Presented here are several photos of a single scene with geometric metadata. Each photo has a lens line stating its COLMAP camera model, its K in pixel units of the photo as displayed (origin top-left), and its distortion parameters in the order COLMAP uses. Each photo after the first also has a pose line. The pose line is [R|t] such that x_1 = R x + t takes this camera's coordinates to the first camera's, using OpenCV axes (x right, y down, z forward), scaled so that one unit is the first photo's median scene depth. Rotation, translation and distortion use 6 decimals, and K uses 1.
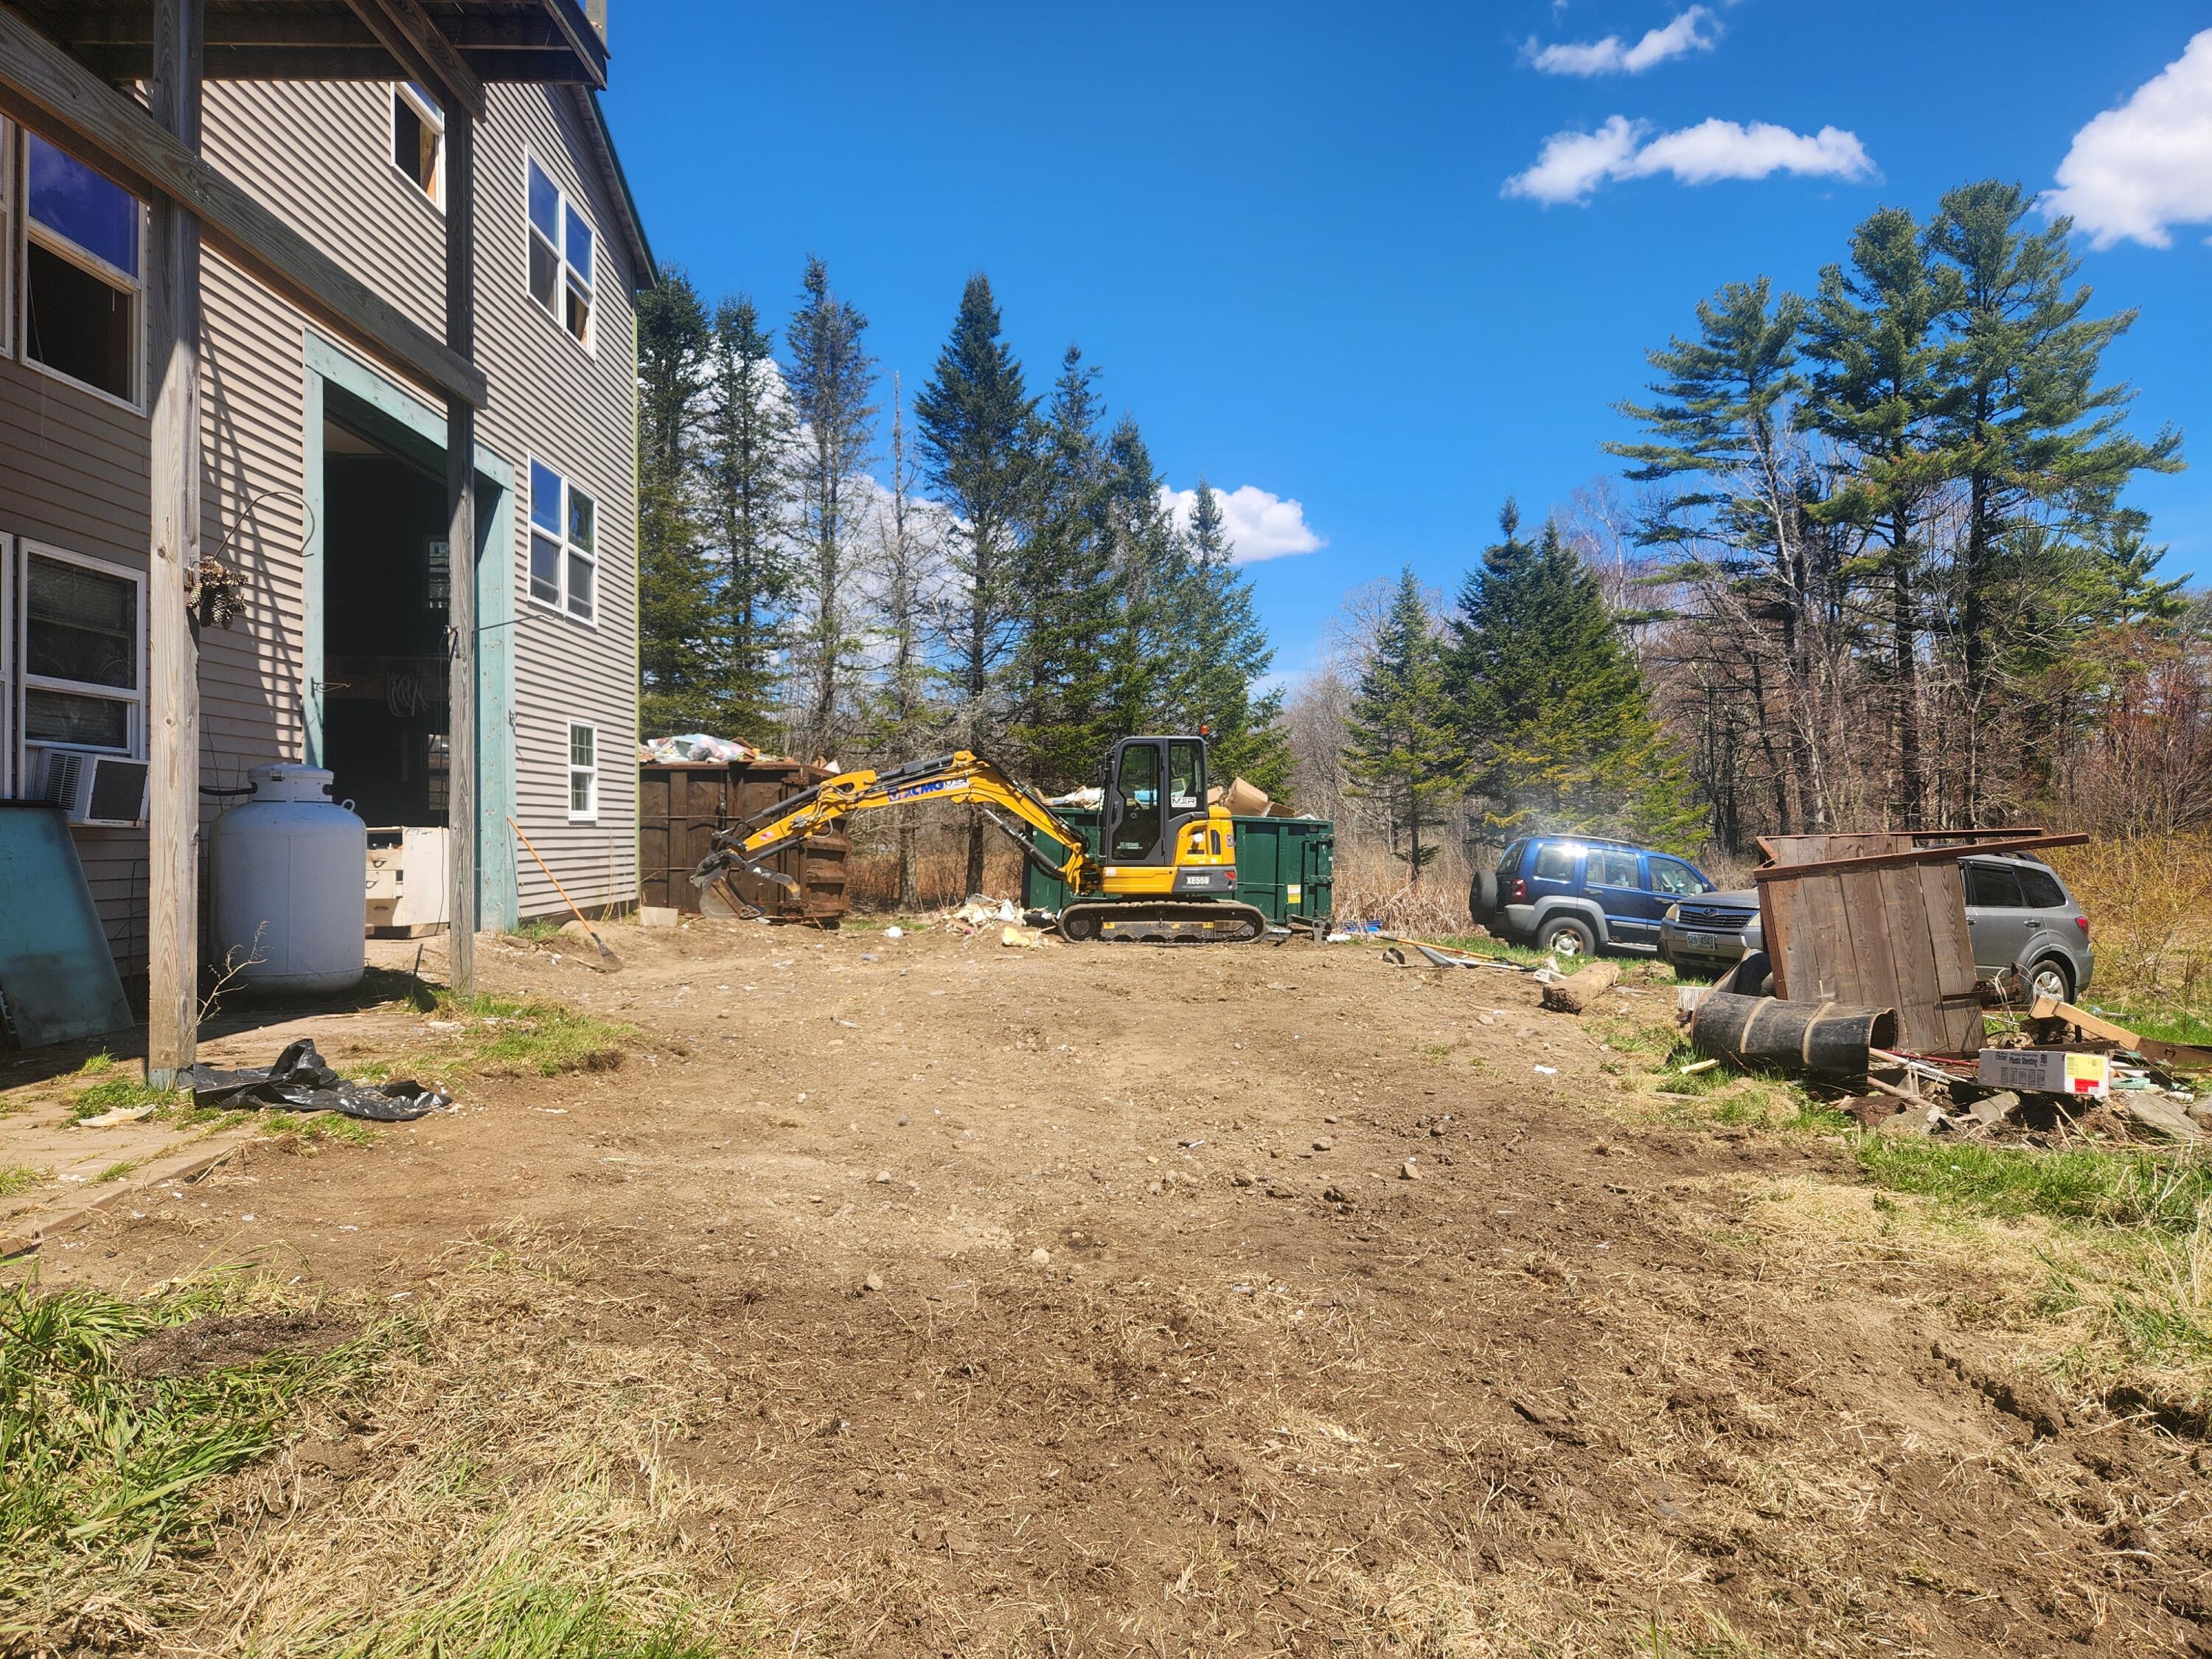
lens RADIAL K [[1498.7, 0, 1104.0], [0, 1498.7, 831.3], [0, 0, 1]] dist [0.026598, -0.000889]
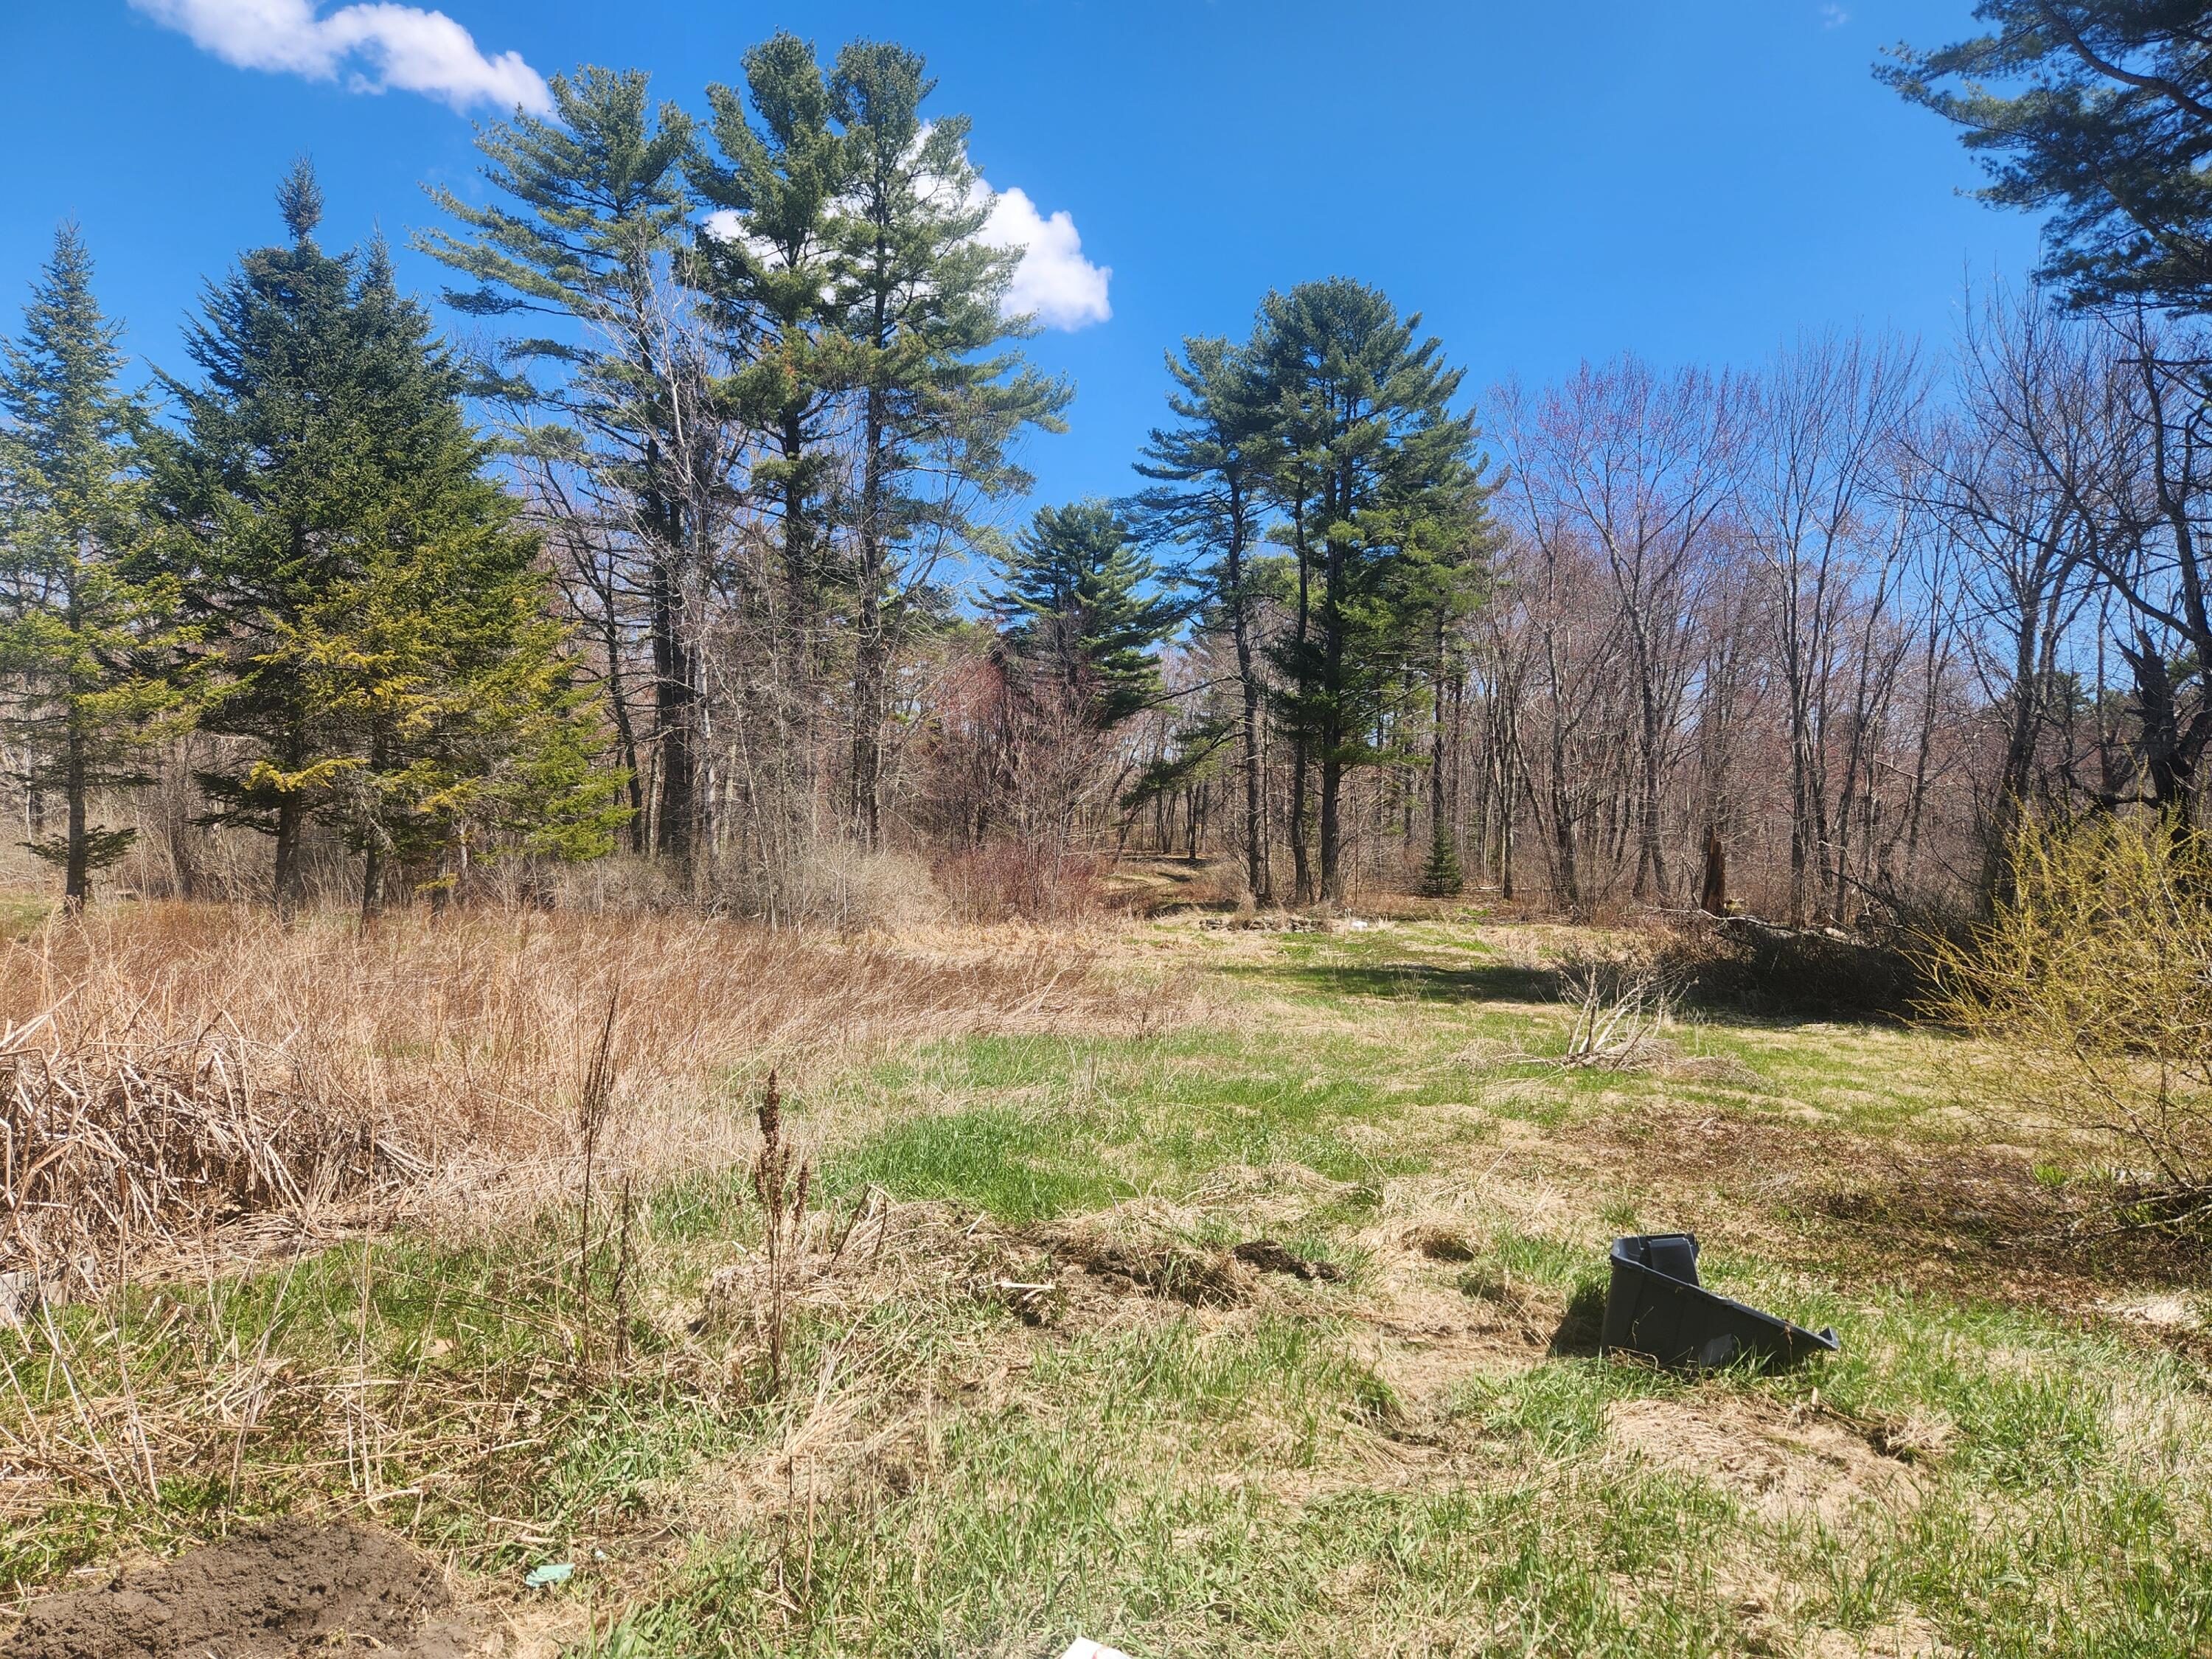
lens RADIAL K [[1498.7, 0, 1101.9], [0, 1498.7, 831.6], [0, 0, 1]] dist [0.026598, -0.000889]
pose [[0.695466, 0.010254, 0.718486, 0.084997], [-0.016462, 0.999863, 0.001665, 0.005737], [-0.718370, -0.012985, 0.695540, 0.423261]]
